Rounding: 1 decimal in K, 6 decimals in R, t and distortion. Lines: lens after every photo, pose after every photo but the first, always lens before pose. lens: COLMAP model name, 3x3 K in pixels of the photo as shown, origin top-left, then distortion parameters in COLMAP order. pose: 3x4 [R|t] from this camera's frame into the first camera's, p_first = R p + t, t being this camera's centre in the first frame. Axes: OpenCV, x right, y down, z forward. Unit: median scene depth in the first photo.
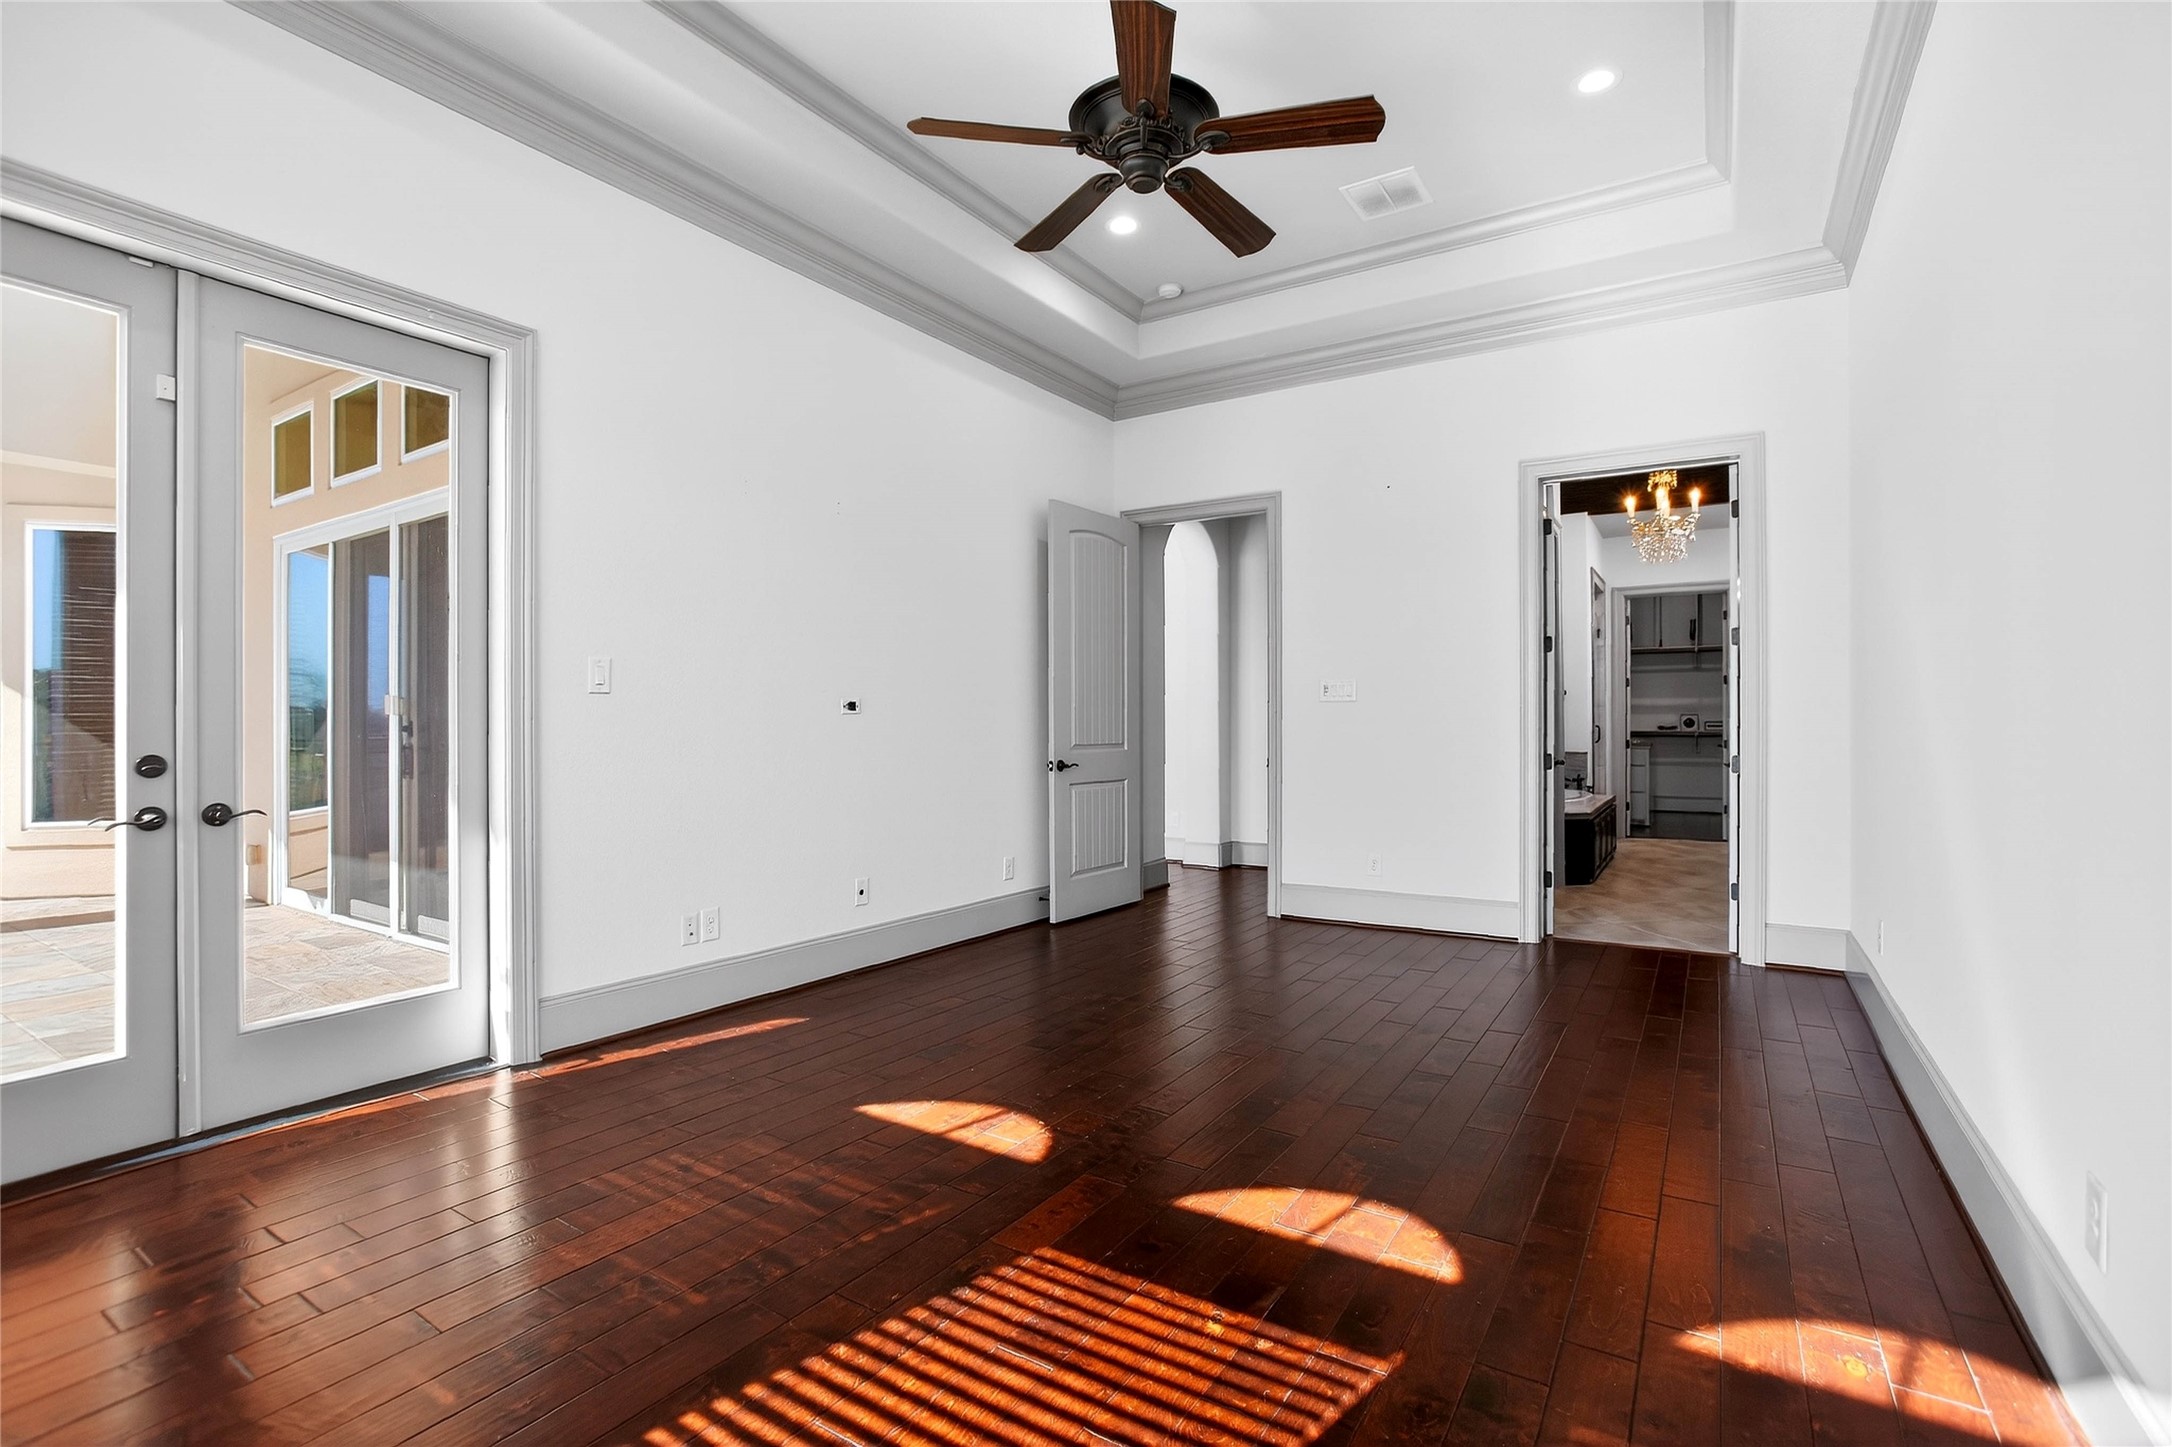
lens RADIAL K [[1002.6, 0, 1090.0], [0, 1002.6, 723.1], [0, 0, 1]] dist [-0.000708, 0.000531]
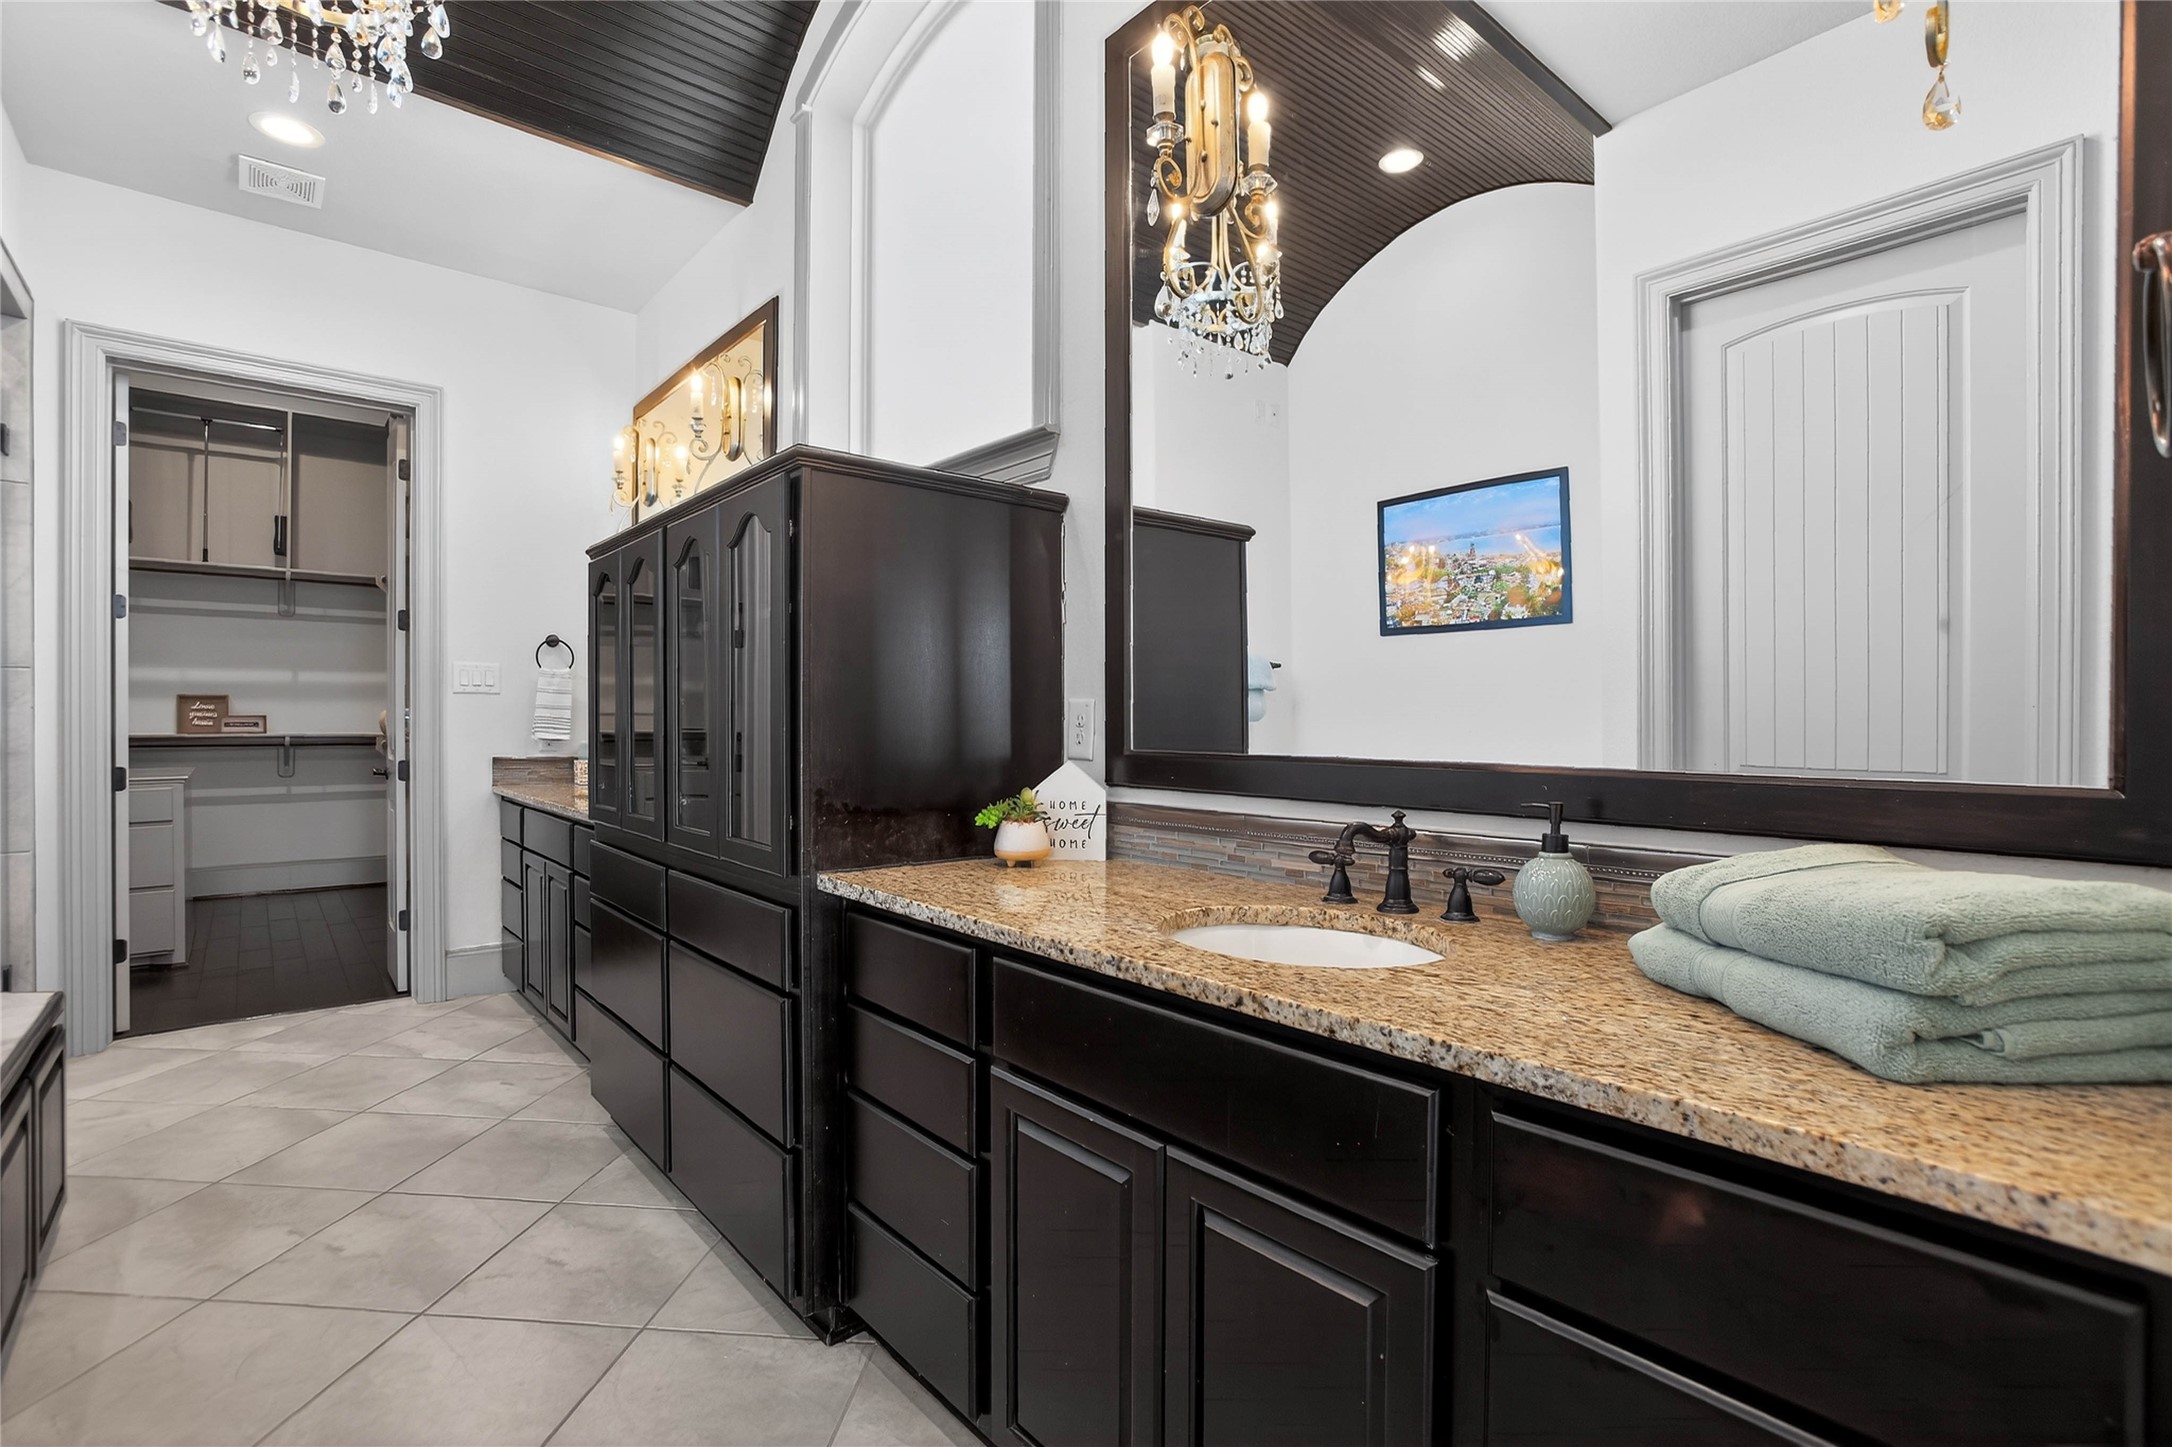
lens RADIAL K [[1002.6, 0, 1091.6], [0, 1002.6, 729.4], [0, 0, 1]] dist [-0.000708, 0.000531]
pose [[0.305821, -0.001065, 0.952089, 0.248596], [0.003307, 0.999995, 0.000056, 0.005070], [-0.952083, 0.003131, 0.305823, 0.461361]]
